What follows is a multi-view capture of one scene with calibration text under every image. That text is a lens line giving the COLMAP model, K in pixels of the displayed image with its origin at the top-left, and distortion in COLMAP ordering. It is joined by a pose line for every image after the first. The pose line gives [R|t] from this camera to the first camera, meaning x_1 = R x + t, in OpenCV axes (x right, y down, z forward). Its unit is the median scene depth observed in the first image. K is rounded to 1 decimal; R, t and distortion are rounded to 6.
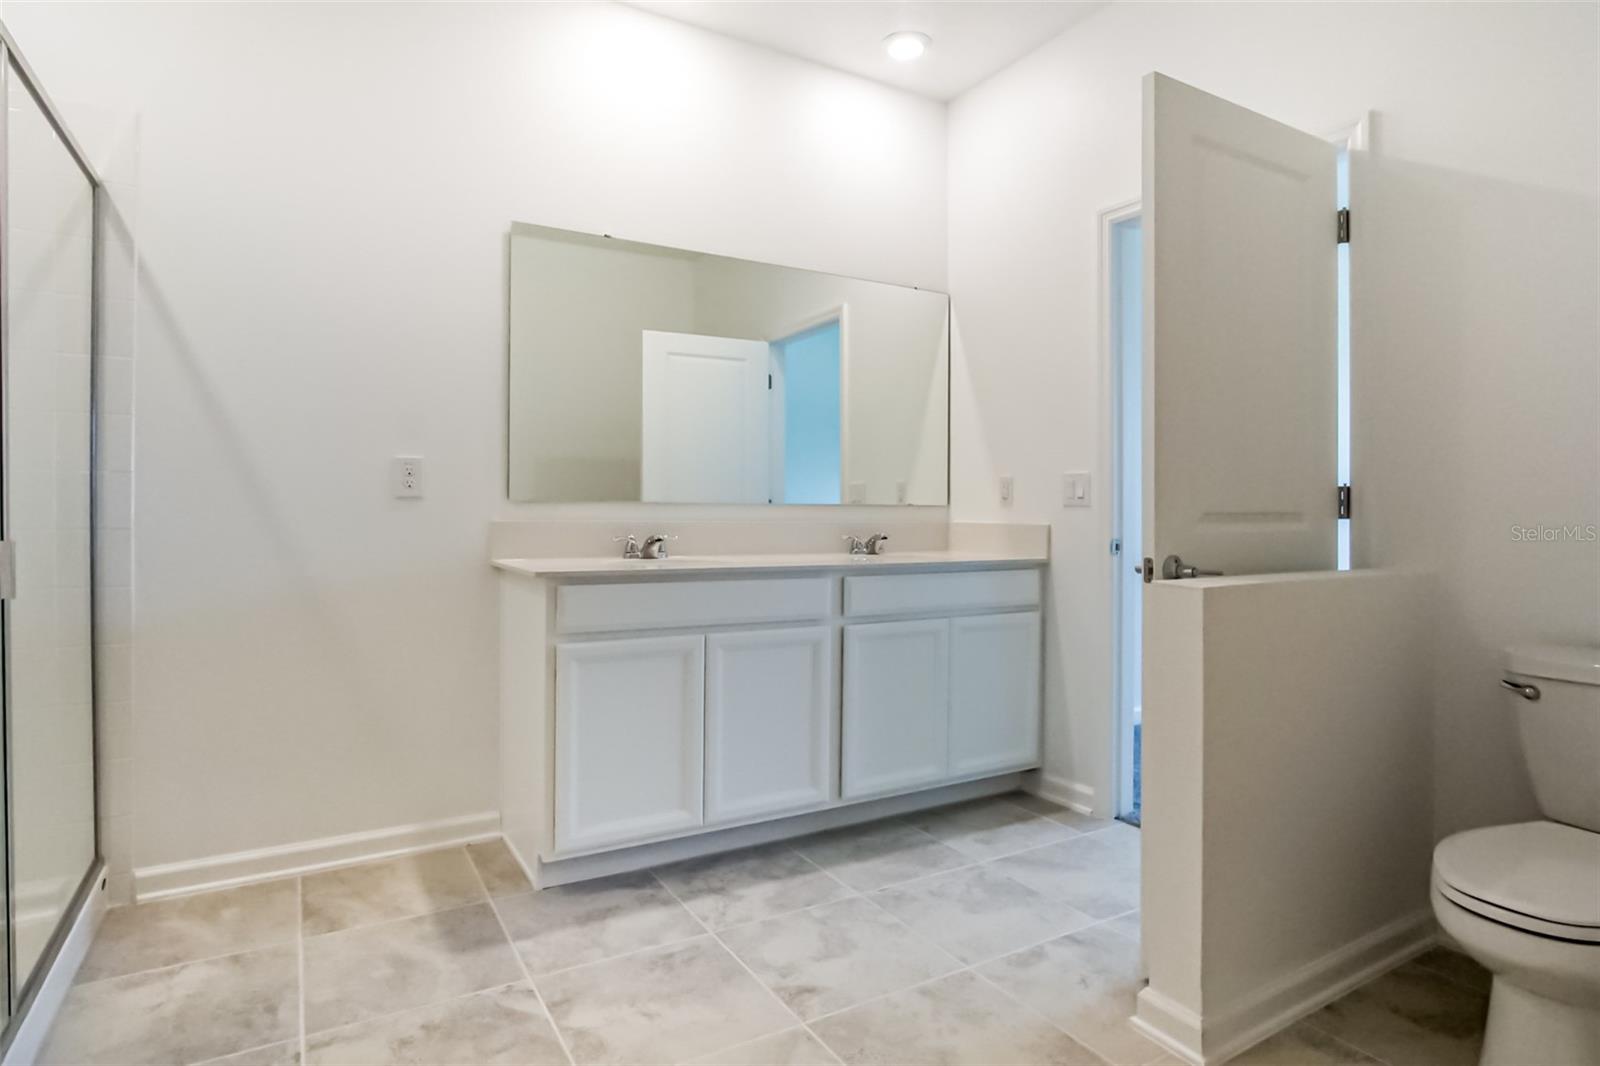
lens RADIAL K [[866.0, 0, 795.7], [0, 866.0, 523.6], [0, 0, 1]] dist [-0.024534, 0.007163]
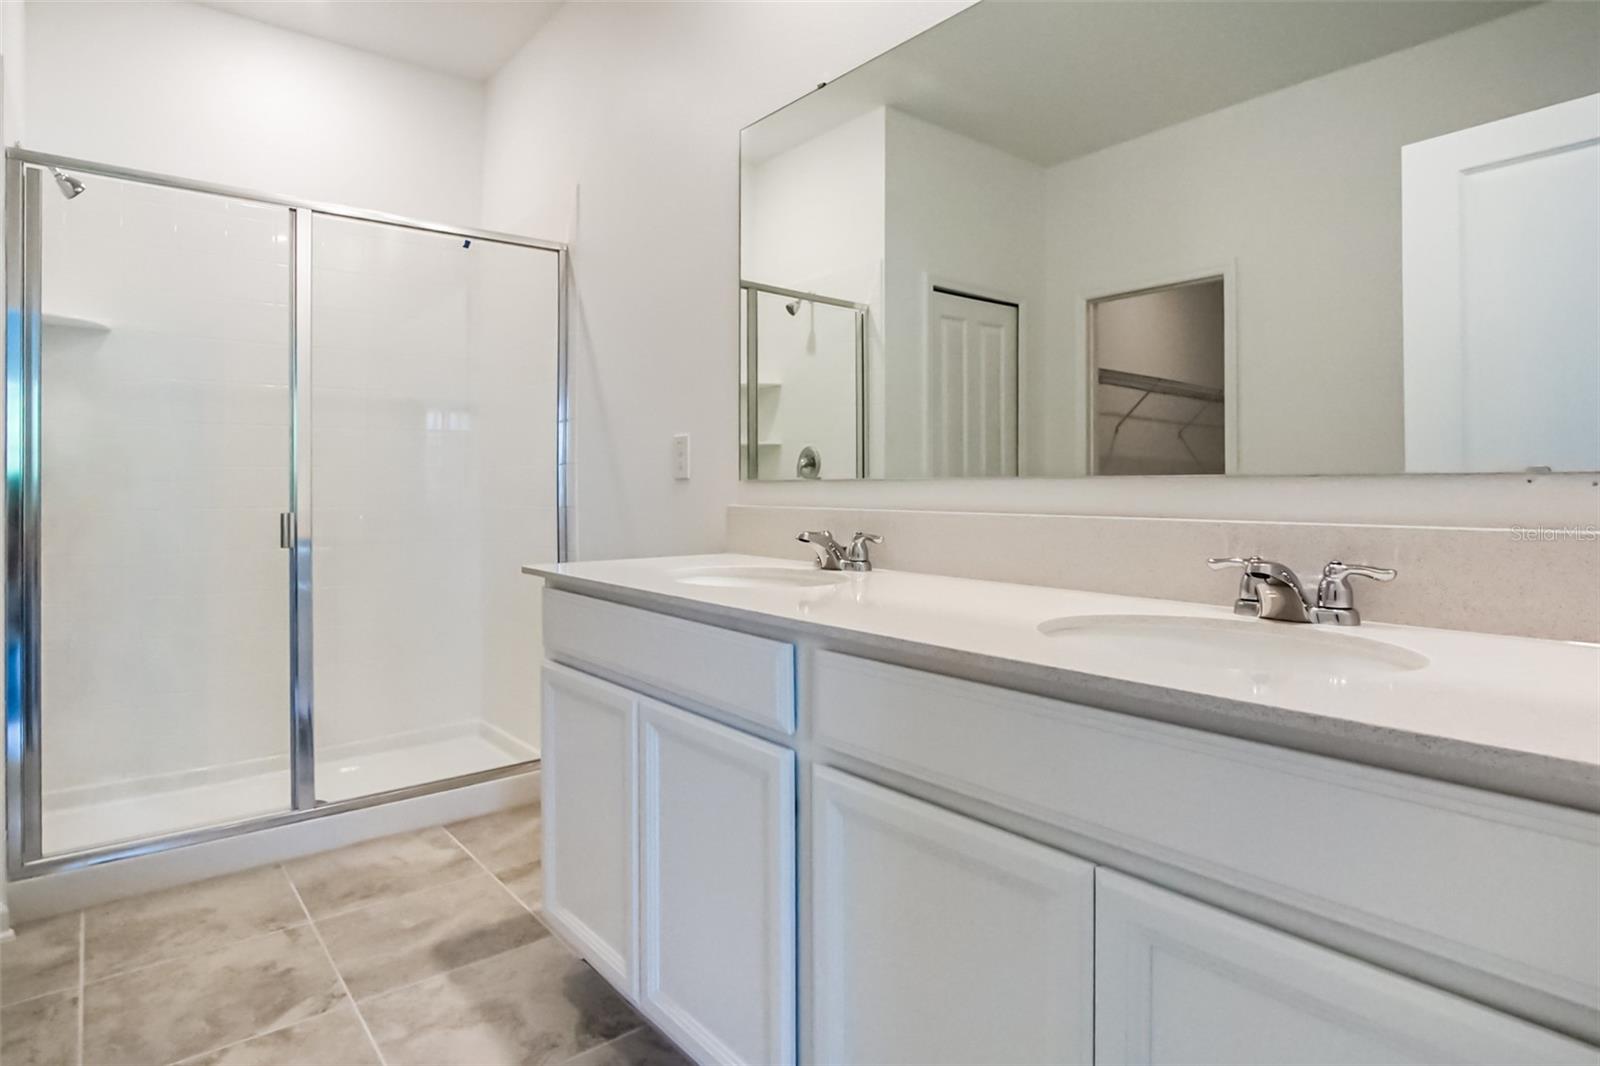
lens RADIAL K [[866.0, 0, 794.9], [0, 866.0, 529.8], [0, 0, 1]] dist [-0.024534, 0.007163]
pose [[0.151371, 0.027168, -0.988104, 0.612577], [-0.008988, 0.999619, 0.026108, -0.002829], [0.988436, 0.004929, 0.151557, 1.249025]]
